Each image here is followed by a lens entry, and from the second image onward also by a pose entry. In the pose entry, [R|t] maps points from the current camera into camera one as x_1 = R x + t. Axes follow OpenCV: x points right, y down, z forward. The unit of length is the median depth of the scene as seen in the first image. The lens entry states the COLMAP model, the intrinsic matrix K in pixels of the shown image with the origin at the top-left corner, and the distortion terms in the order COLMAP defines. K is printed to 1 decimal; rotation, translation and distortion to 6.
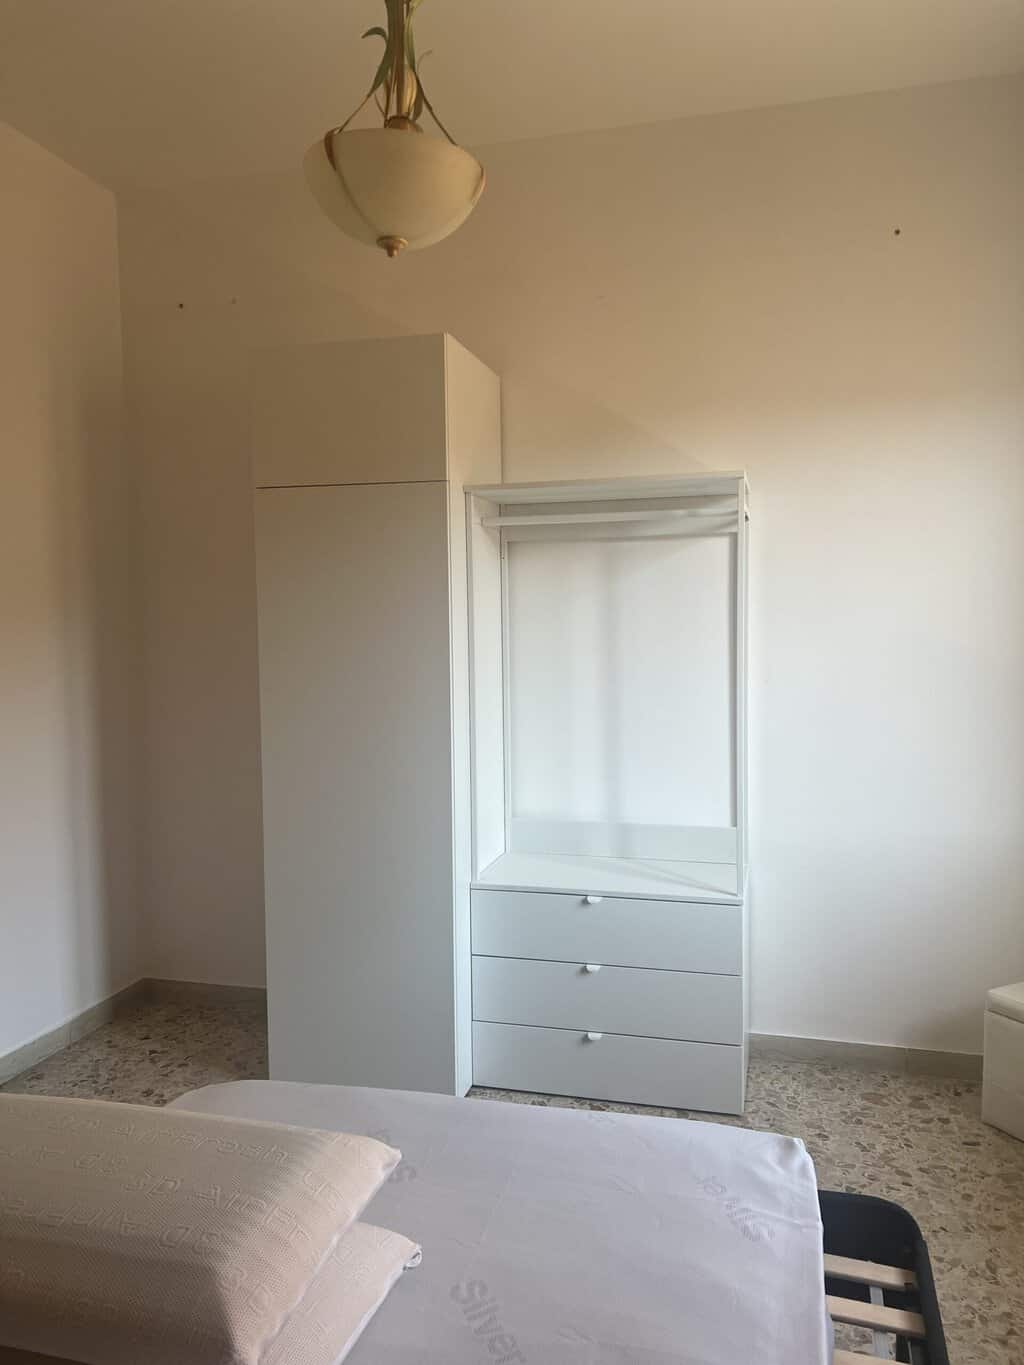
lens RADIAL K [[1004.4, 0, 512.0], [0, 1004.4, 682.5], [0, 0, 1]] dist [0.004049, -0.000386]
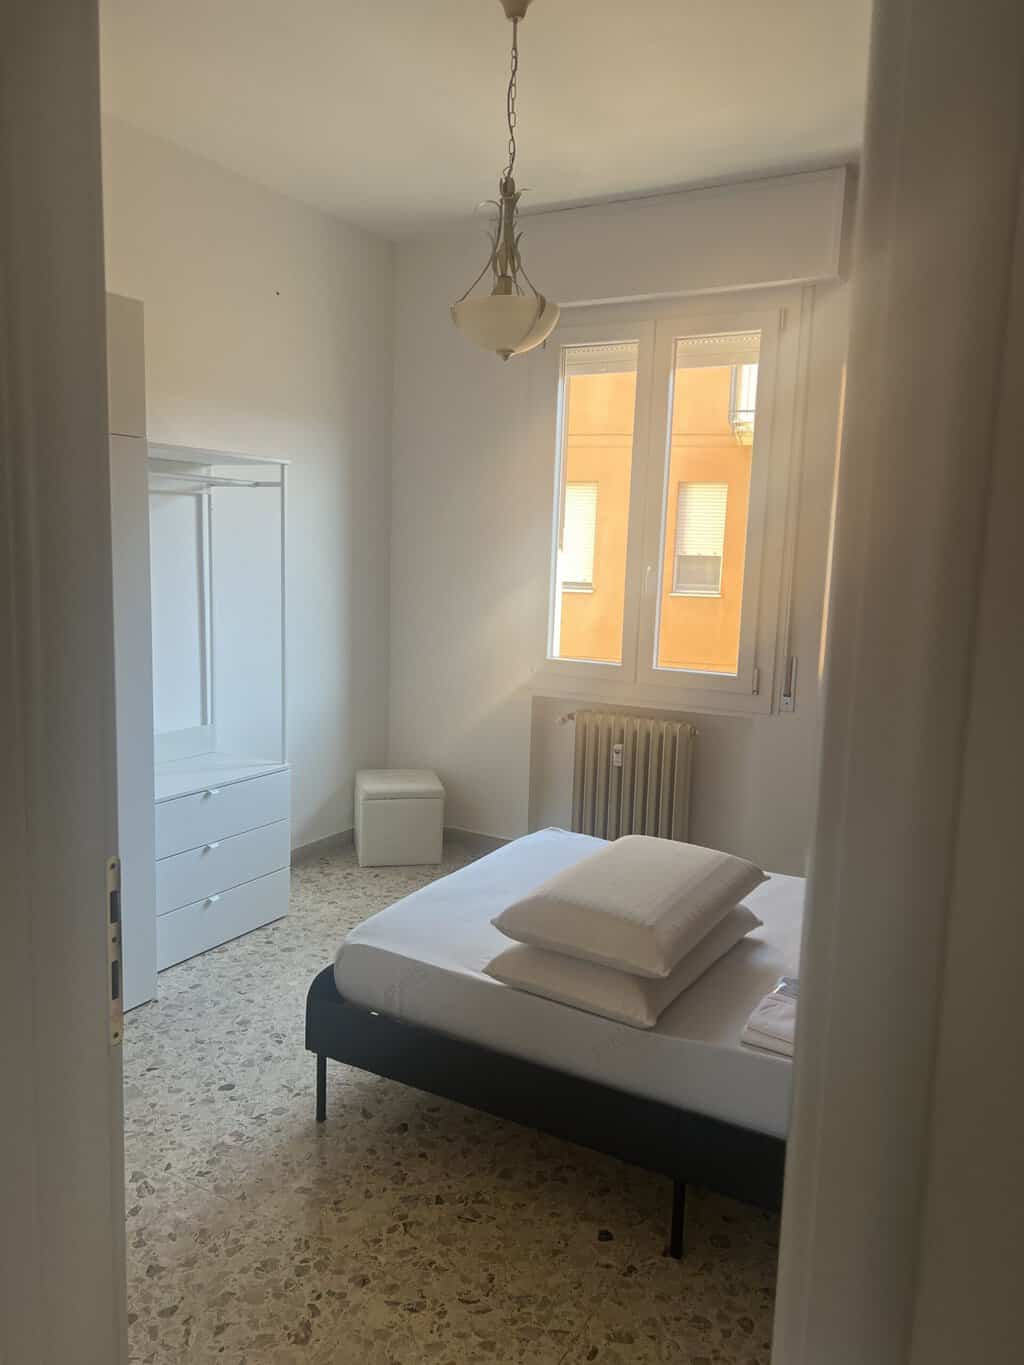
lens RADIAL K [[1004.4, 0, 512.0], [0, 1004.4, 682.5], [0, 0, 1]] dist [0.004049, -0.000386]
pose [[0.237817, -0.114027, 0.964594, -1.028550], [0.022198, 0.993464, 0.111967, -0.050432], [-0.971056, -0.005216, 0.238794, 0.347083]]
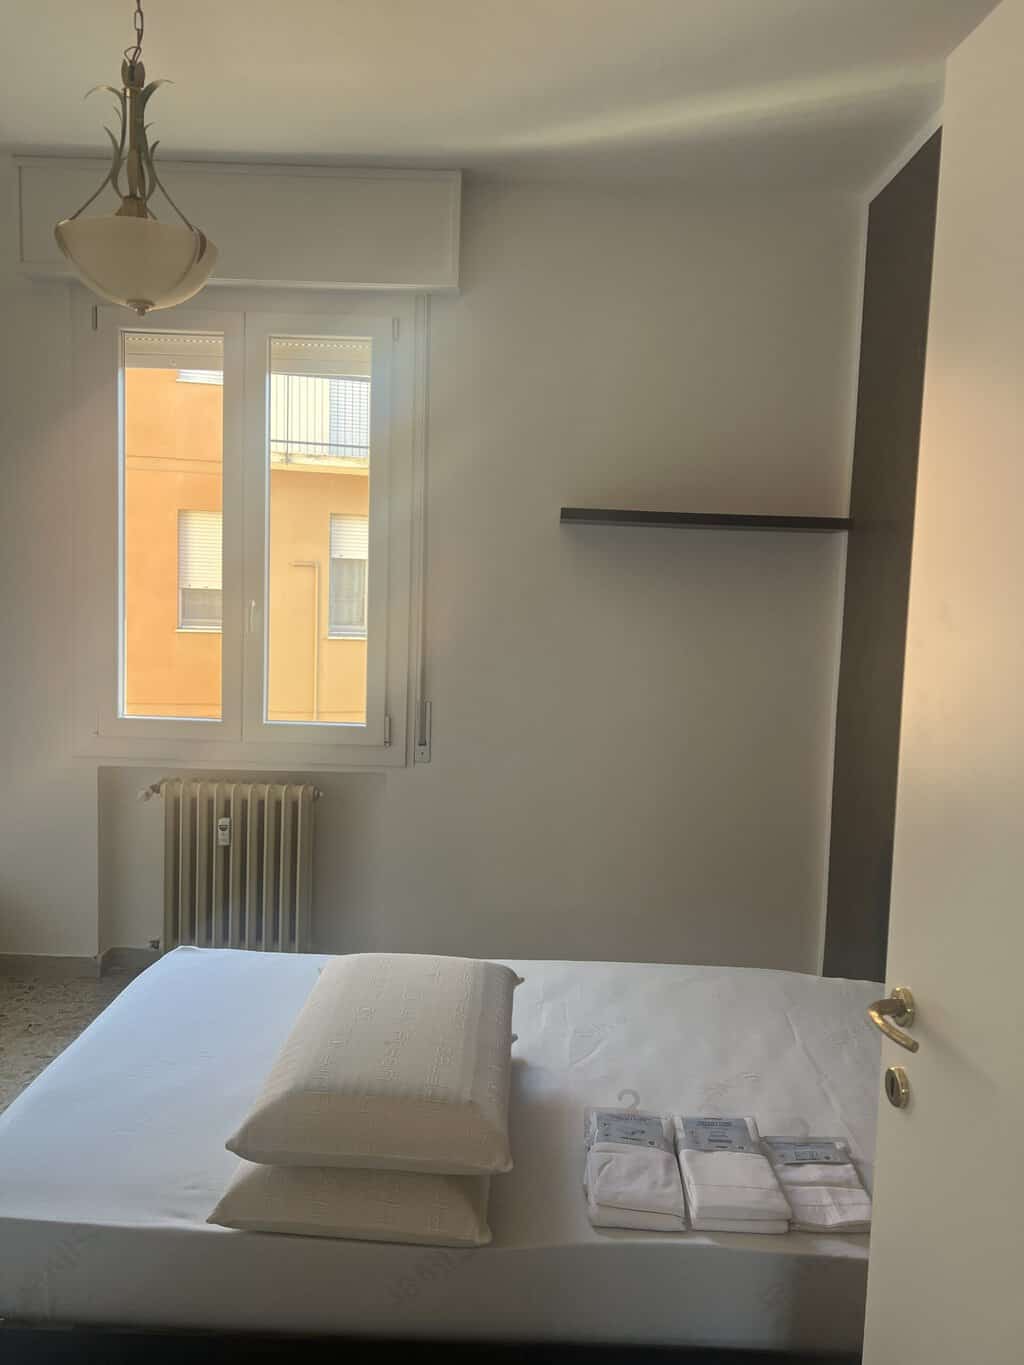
lens RADIAL K [[998.2, 0, 513.1], [0, 998.2, 674.5], [0, 0, 1]] dist [0.006178, 0.000116]
pose [[-0.276114, -0.074537, 0.958230, -0.807518], [0.025637, 0.996062, 0.084868, -0.057146], [-0.960783, 0.047999, -0.273116, 0.538099]]
